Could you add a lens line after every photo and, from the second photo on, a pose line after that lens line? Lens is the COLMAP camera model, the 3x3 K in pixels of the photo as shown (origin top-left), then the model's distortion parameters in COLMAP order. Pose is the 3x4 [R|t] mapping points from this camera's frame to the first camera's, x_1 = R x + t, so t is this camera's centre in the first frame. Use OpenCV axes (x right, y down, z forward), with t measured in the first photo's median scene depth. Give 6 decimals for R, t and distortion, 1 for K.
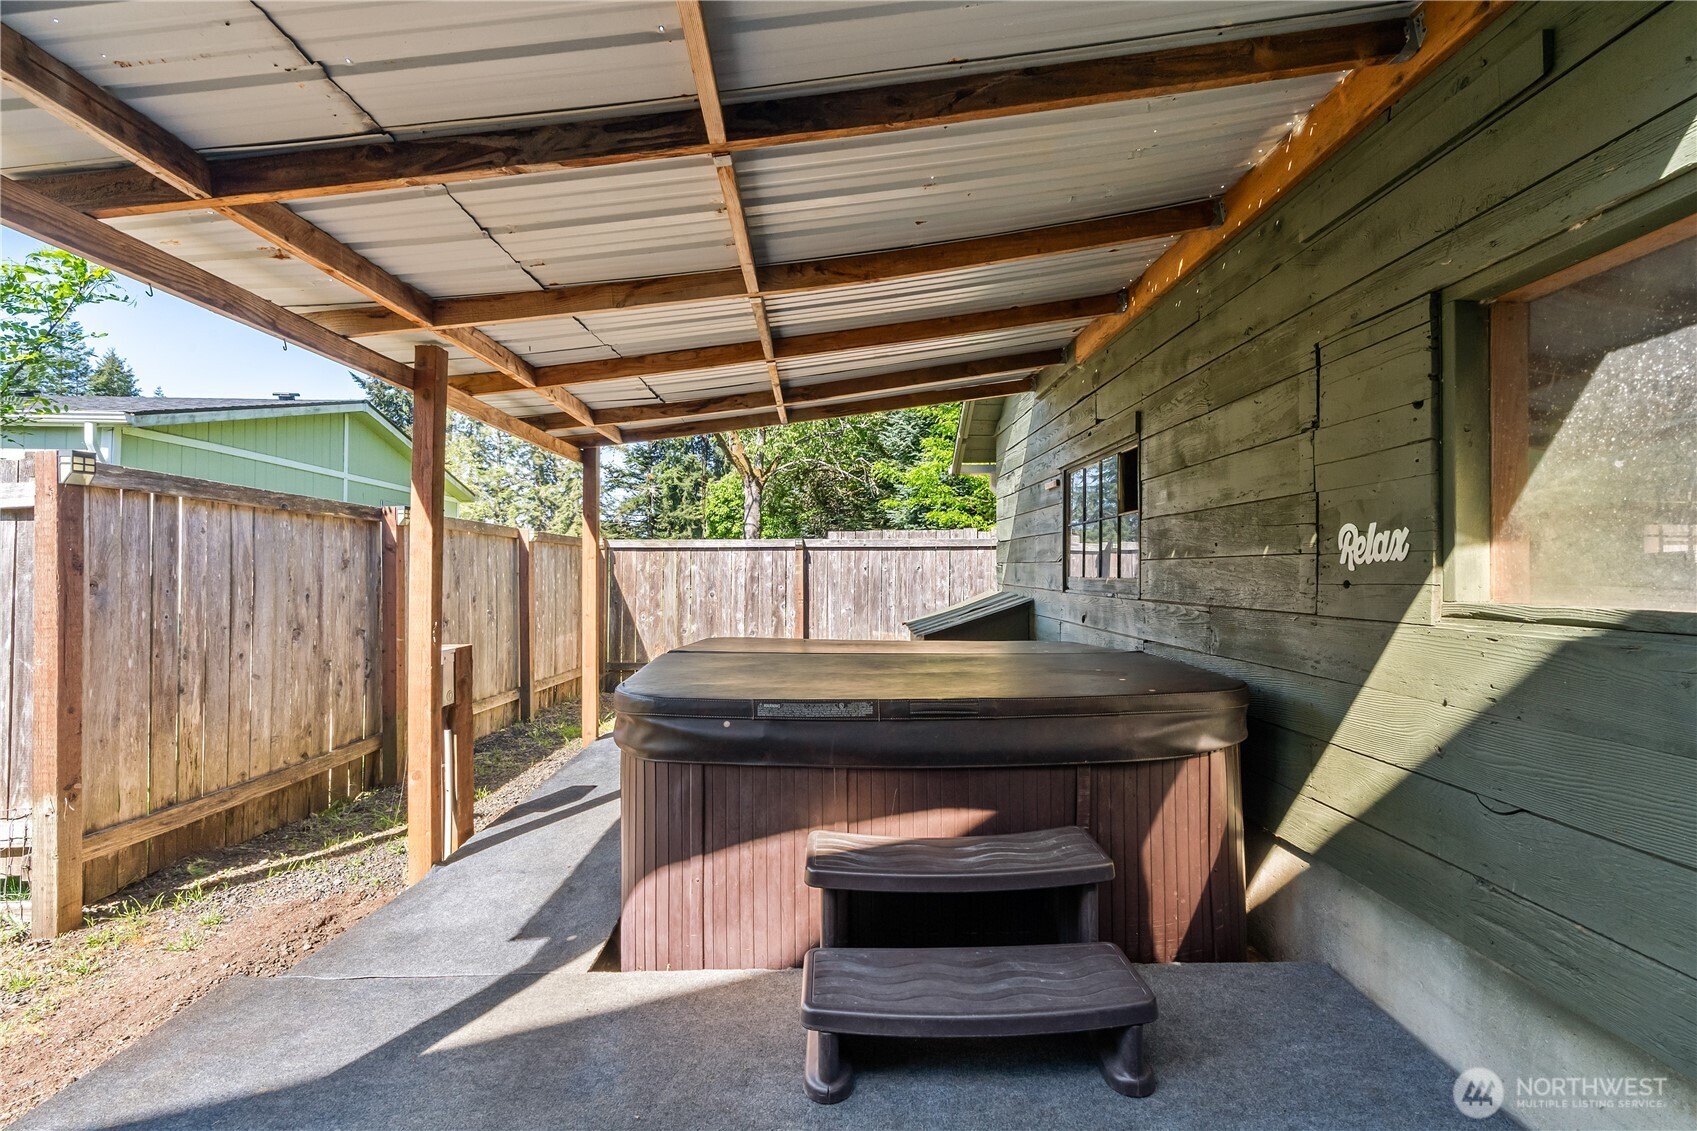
lens RADIAL K [[782.7, 0, 852.9], [0, 782.7, 540.3], [0, 0, 1]] dist [-0.007058, 0.002899]
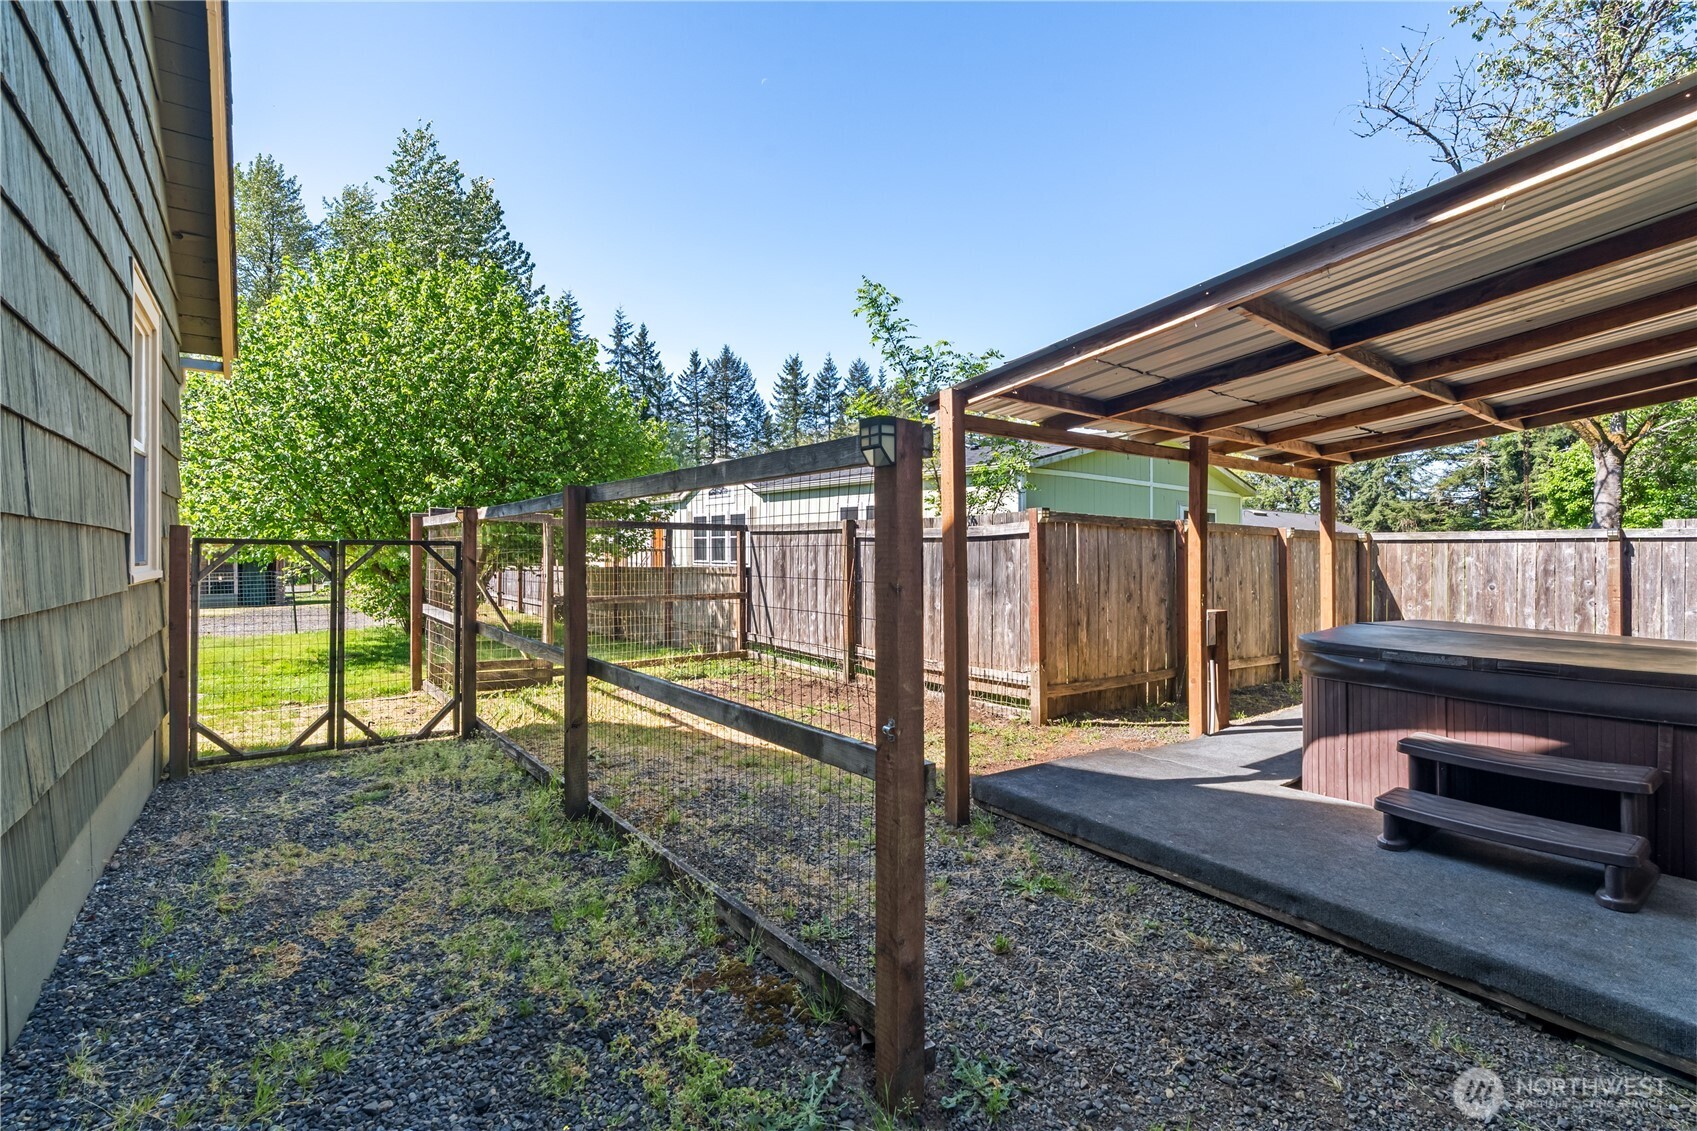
lens RADIAL K [[782.7, 0, 841.4], [0, 782.7, 554.4], [0, 0, 1]] dist [-0.007058, 0.002899]
pose [[0.579361, 0.007975, -0.815032, 0.314534], [0.023916, 0.999355, 0.026779, -0.037855], [0.814720, -0.035007, 0.578797, -0.497182]]
